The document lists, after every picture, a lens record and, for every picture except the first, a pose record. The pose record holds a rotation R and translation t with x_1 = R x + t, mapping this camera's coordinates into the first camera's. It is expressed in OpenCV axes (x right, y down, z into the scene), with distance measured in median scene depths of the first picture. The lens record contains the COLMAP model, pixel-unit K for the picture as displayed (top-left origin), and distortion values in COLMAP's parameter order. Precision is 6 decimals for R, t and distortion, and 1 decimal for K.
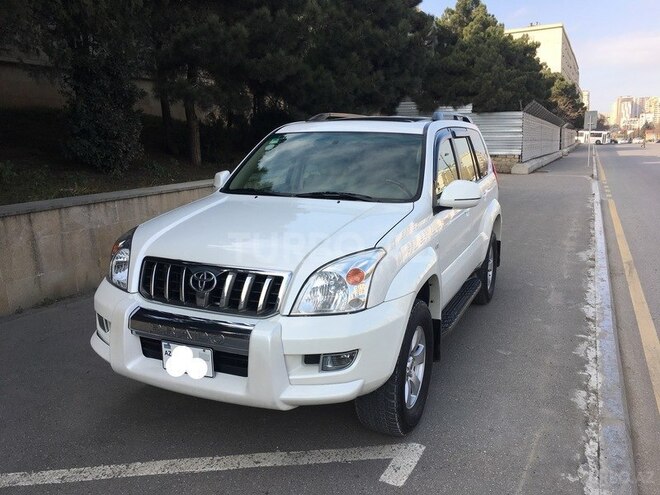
lens RADIAL K [[562.2, 0, 330.0], [0, 562.2, 247.5], [0, 0, 1]] dist [0.097967, -0.132307]
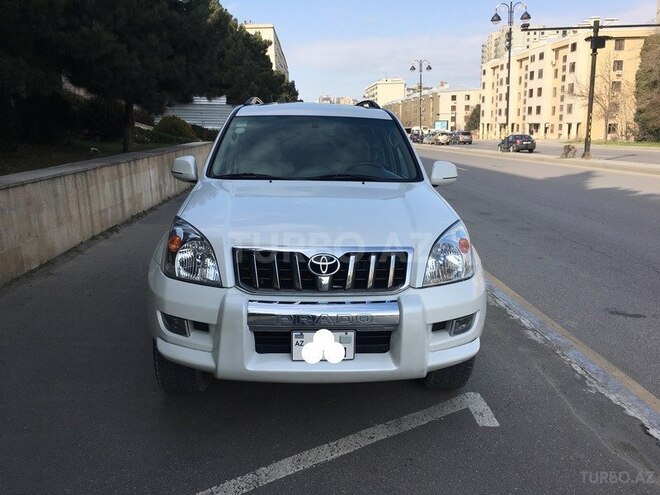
lens RADIAL K [[562.2, 0, 330.0], [0, 562.2, 247.5], [0, 0, 1]] dist [0.097967, -0.132307]
pose [[0.886561, -0.082347, 0.455223, -0.625404], [0.076218, 0.996583, 0.031837, -0.000935], [-0.456290, 0.006470, 0.889808, 0.124730]]
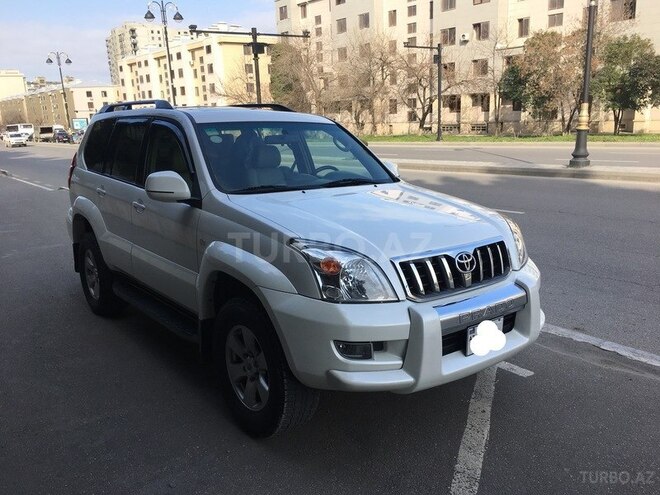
lens RADIAL K [[562.2, 0, 330.0], [0, 562.2, 247.5], [0, 0, 1]] dist [0.097967, -0.132307]
pose [[0.459718, -0.187609, 0.868022, -1.185349], [0.181474, 0.976651, 0.114976, -0.127588], [-0.869325, 0.104667, 0.483031, 0.680022]]
